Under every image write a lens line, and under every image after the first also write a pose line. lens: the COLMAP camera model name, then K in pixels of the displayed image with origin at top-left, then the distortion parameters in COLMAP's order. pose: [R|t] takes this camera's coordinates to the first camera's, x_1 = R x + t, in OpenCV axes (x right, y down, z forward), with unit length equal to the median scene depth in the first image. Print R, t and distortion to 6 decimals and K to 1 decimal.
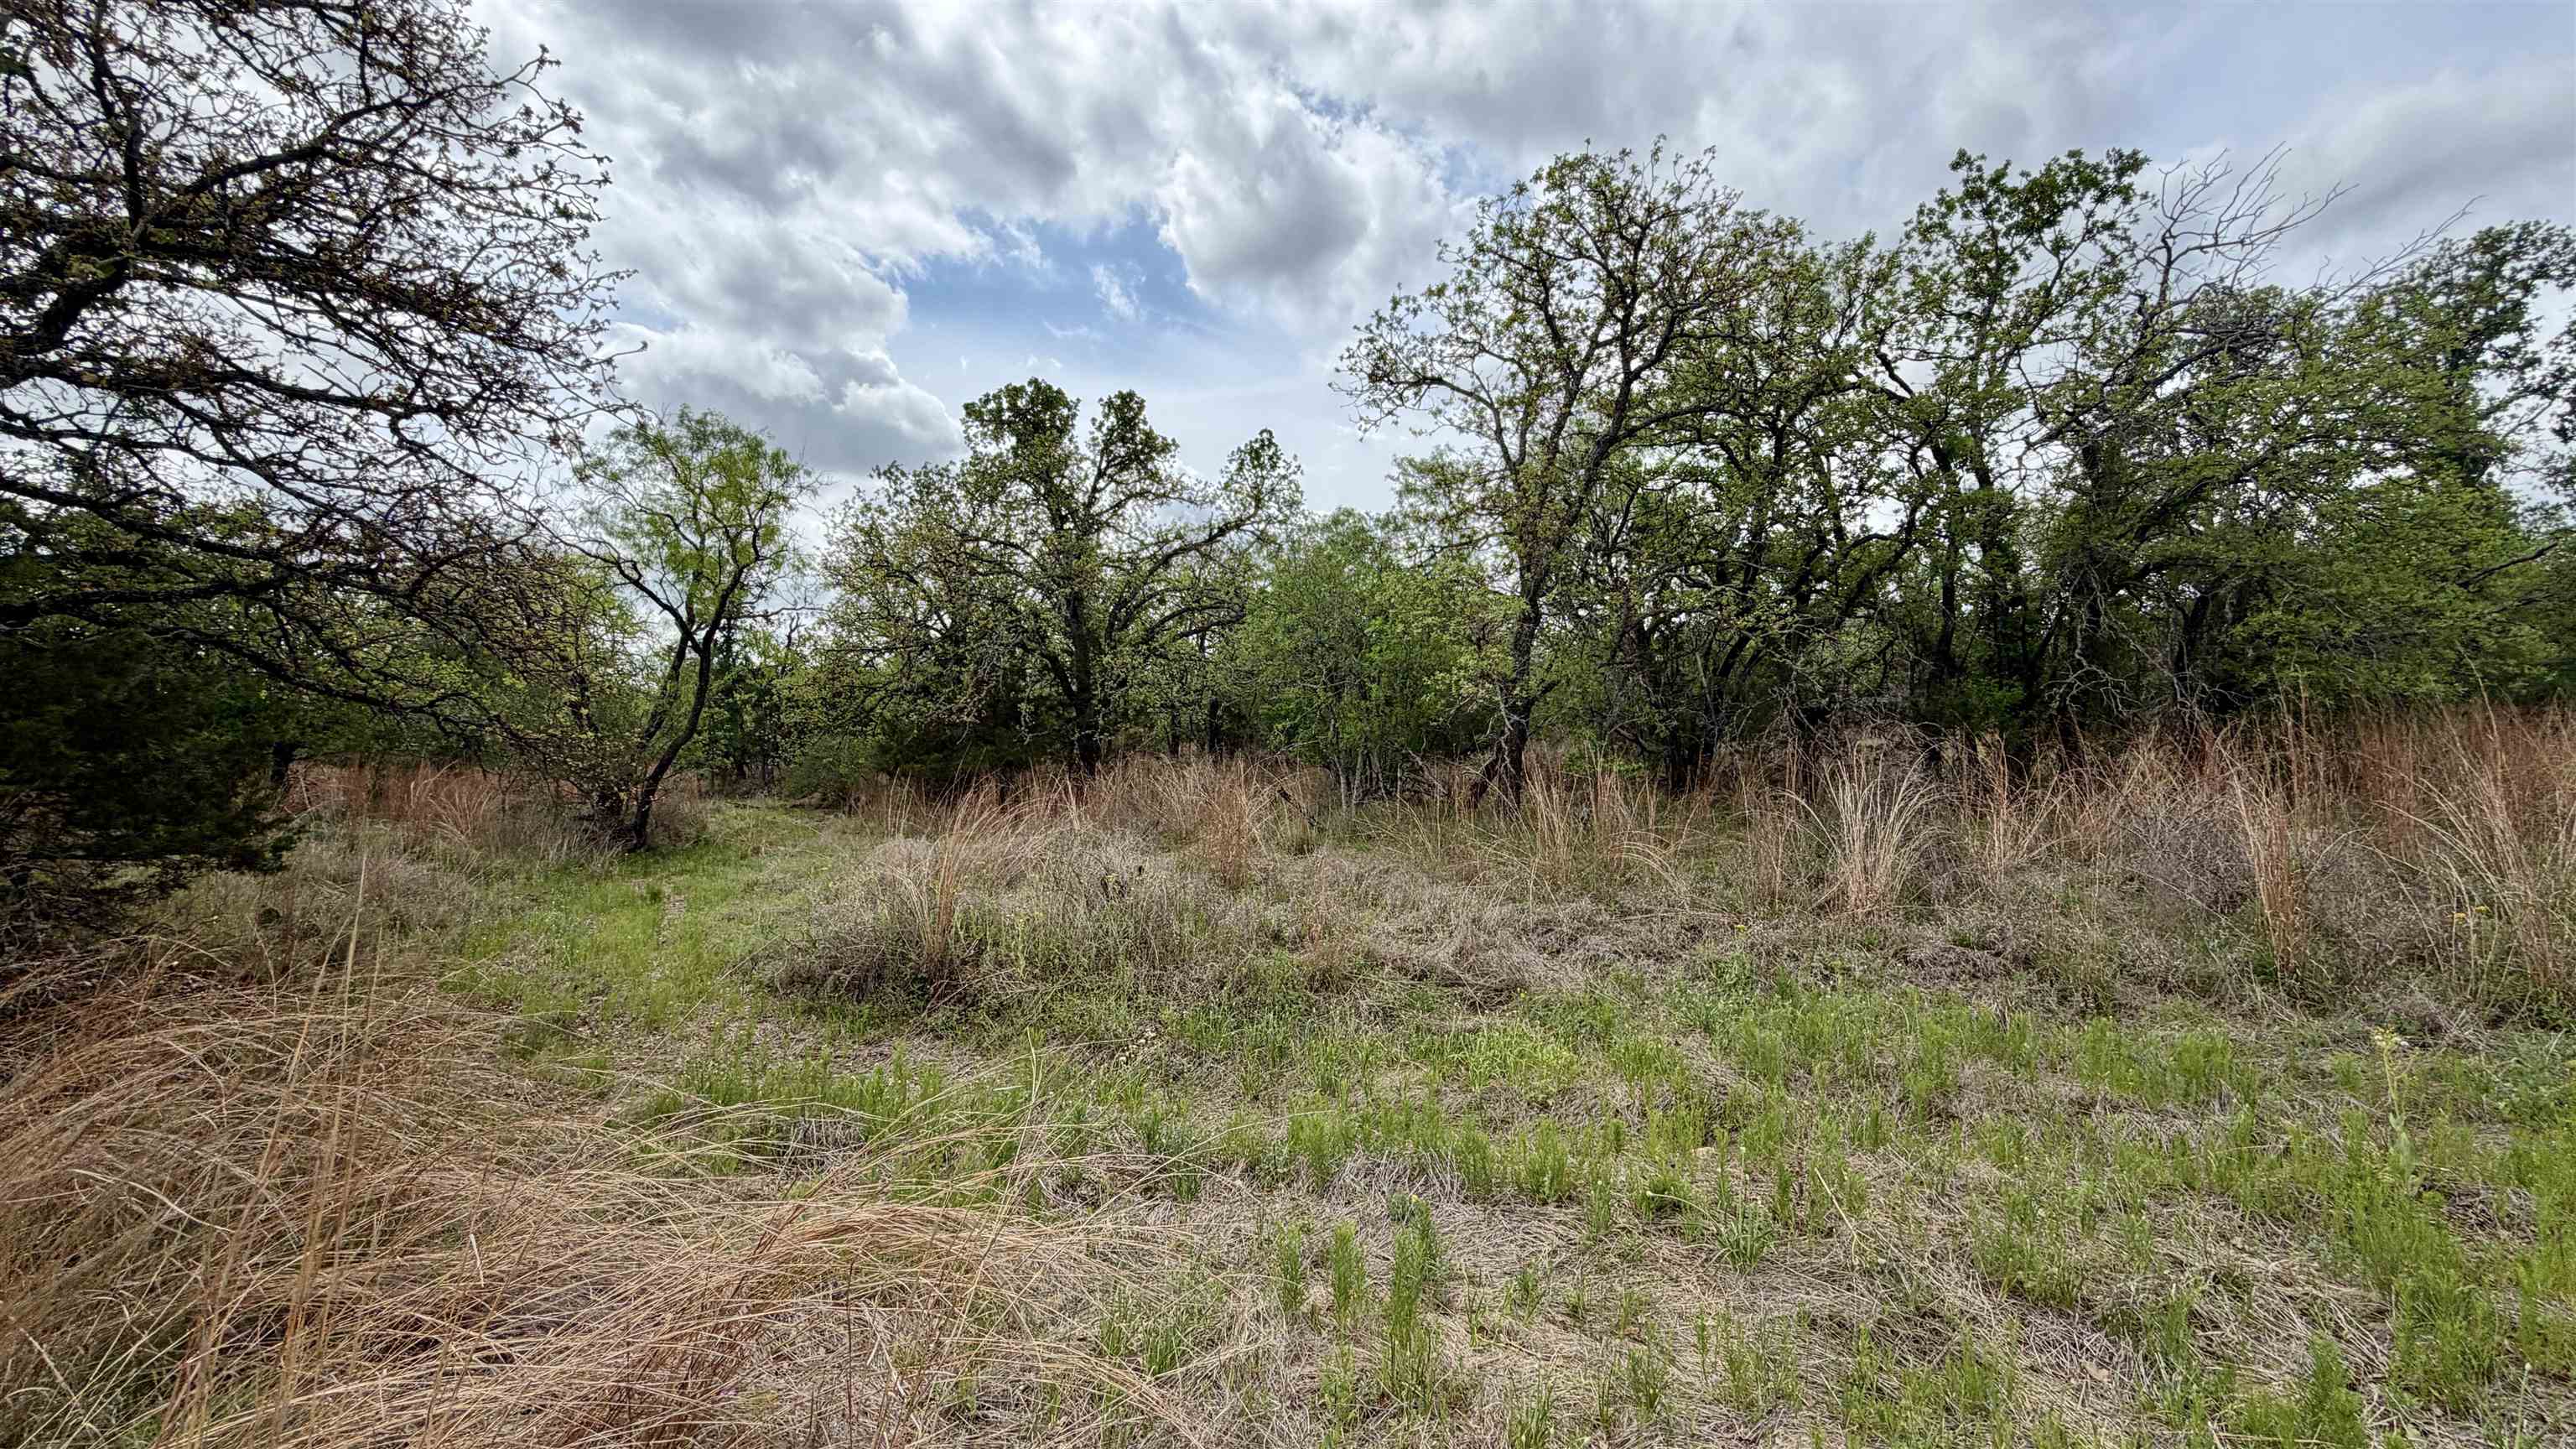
lens RADIAL K [[1031.1, 0, 1281.9], [0, 1031.1, 716.8], [0, 0, 1]] dist [-0.001747, 0.002090]
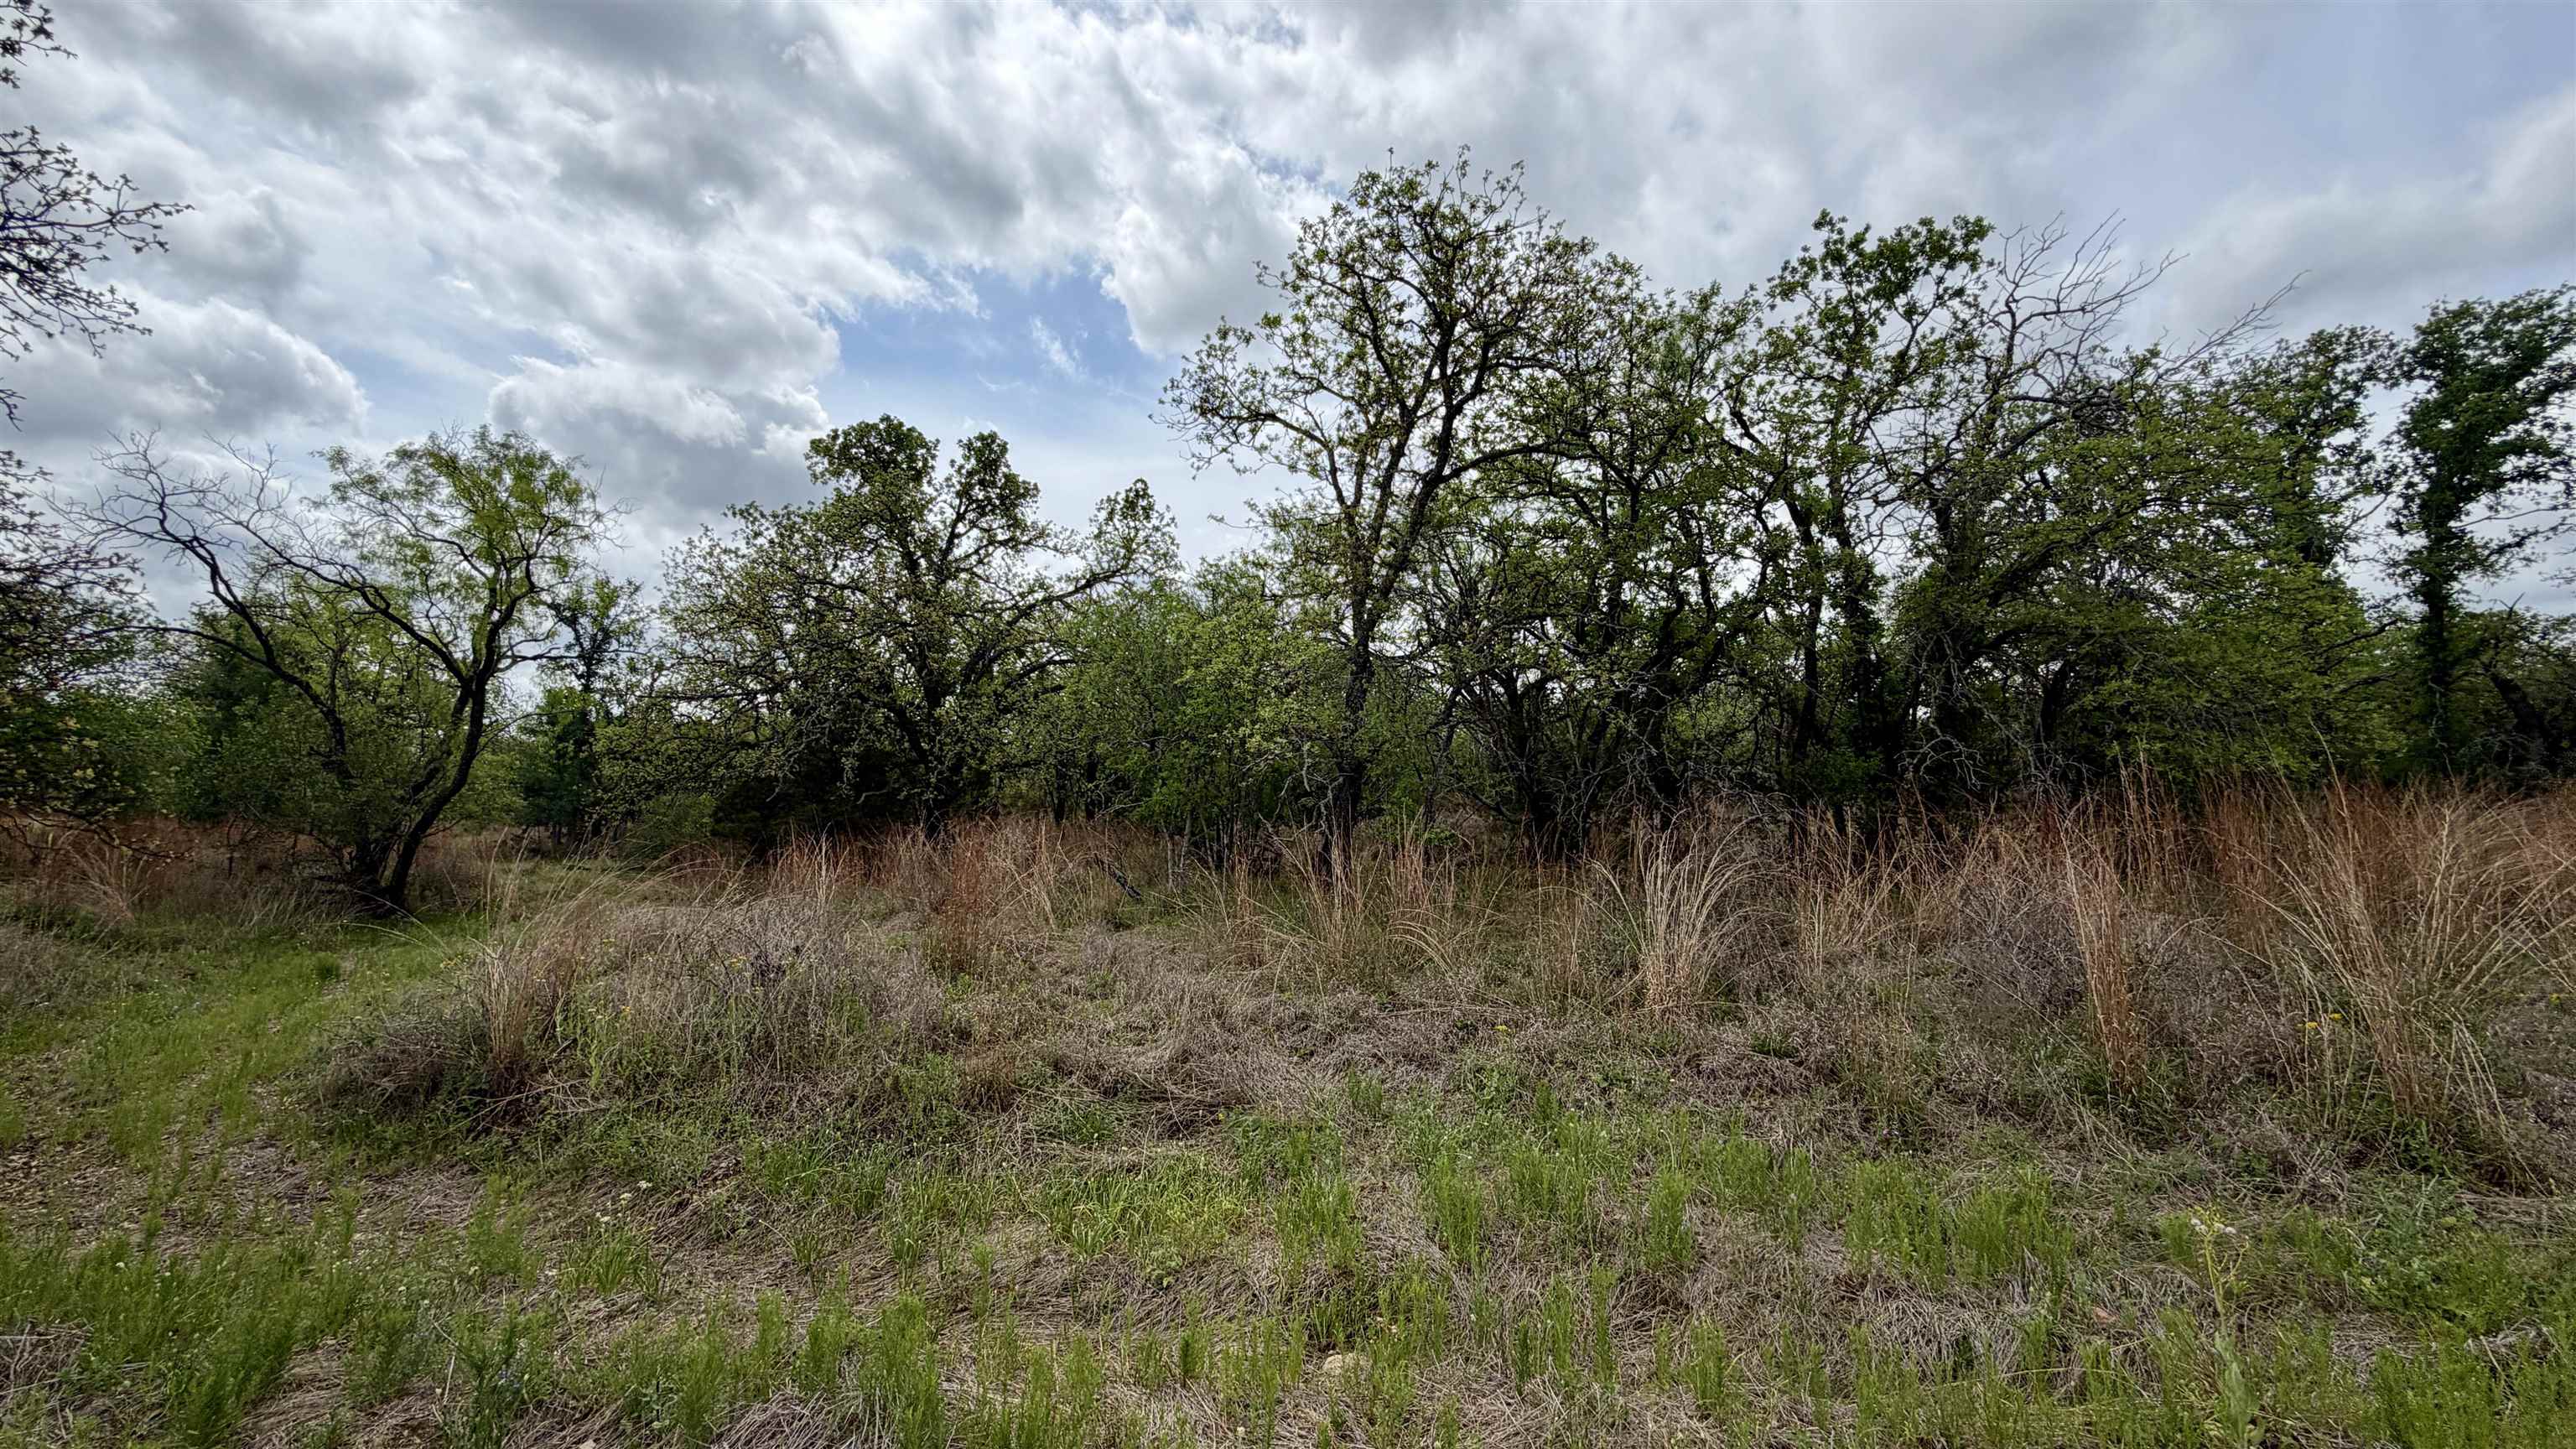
lens RADIAL K [[1031.1, 0, 1281.9], [0, 1031.1, 716.8], [0, 0, 1]] dist [-0.001747, 0.002090]
pose [[0.997918, 0.021895, 0.060669, 0.108022], [-0.017800, 0.997578, -0.067238, 0.006879], [-0.061995, 0.066018, 0.995891, 0.087202]]
